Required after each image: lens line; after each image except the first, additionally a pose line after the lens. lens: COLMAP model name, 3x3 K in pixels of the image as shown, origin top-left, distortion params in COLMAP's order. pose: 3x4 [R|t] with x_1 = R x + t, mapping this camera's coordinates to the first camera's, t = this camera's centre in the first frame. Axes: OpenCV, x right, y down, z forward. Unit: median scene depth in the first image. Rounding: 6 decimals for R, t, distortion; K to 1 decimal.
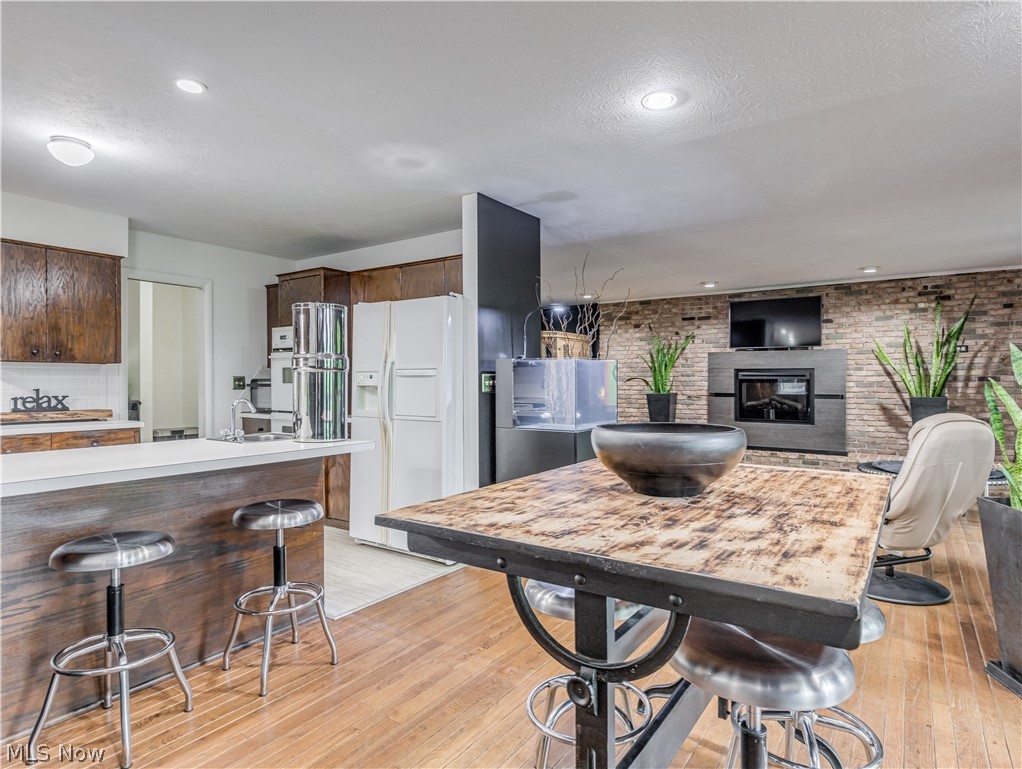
lens RADIAL K [[572.3, 0, 511.9], [0, 572.3, 383.7], [0, 0, 1]] dist [-0.007571, -0.000762]
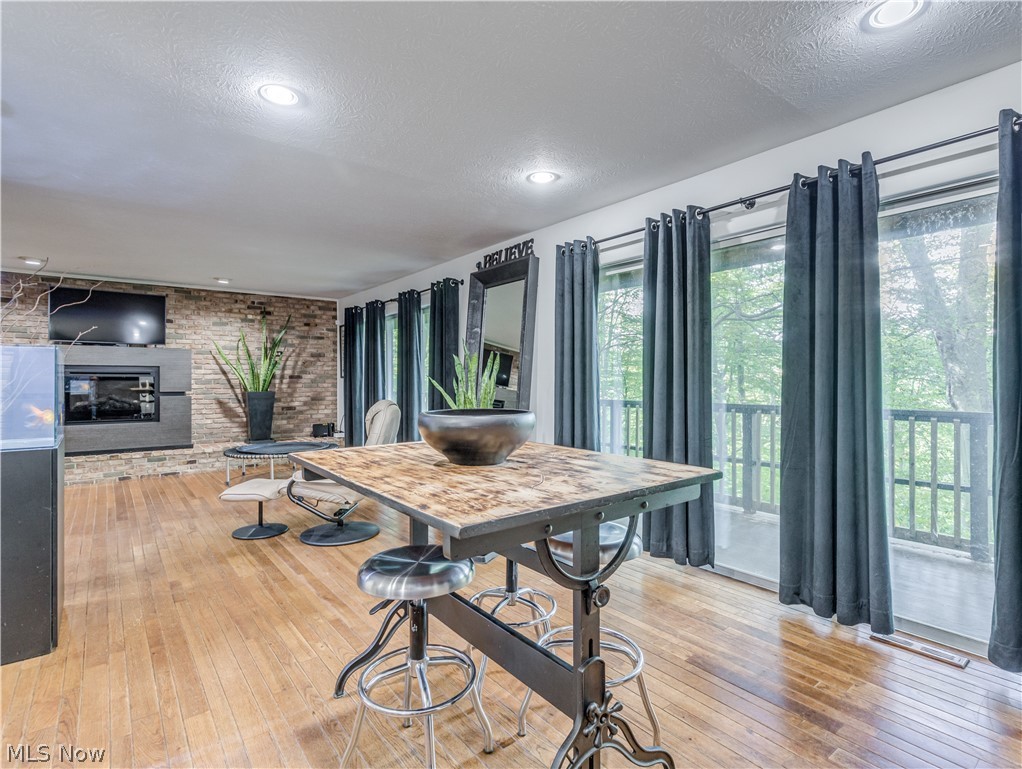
lens RADIAL K [[520.9, 0, 512.5], [0, 520.9, 380.1], [0, 0, 1]] dist [0.006549, -0.000125]
pose [[0.301562, -0.002511, 0.953443, -0.174625], [0.006212, 0.999980, 0.000669, 0.001158], [-0.953426, 0.005721, 0.301571, 0.123322]]
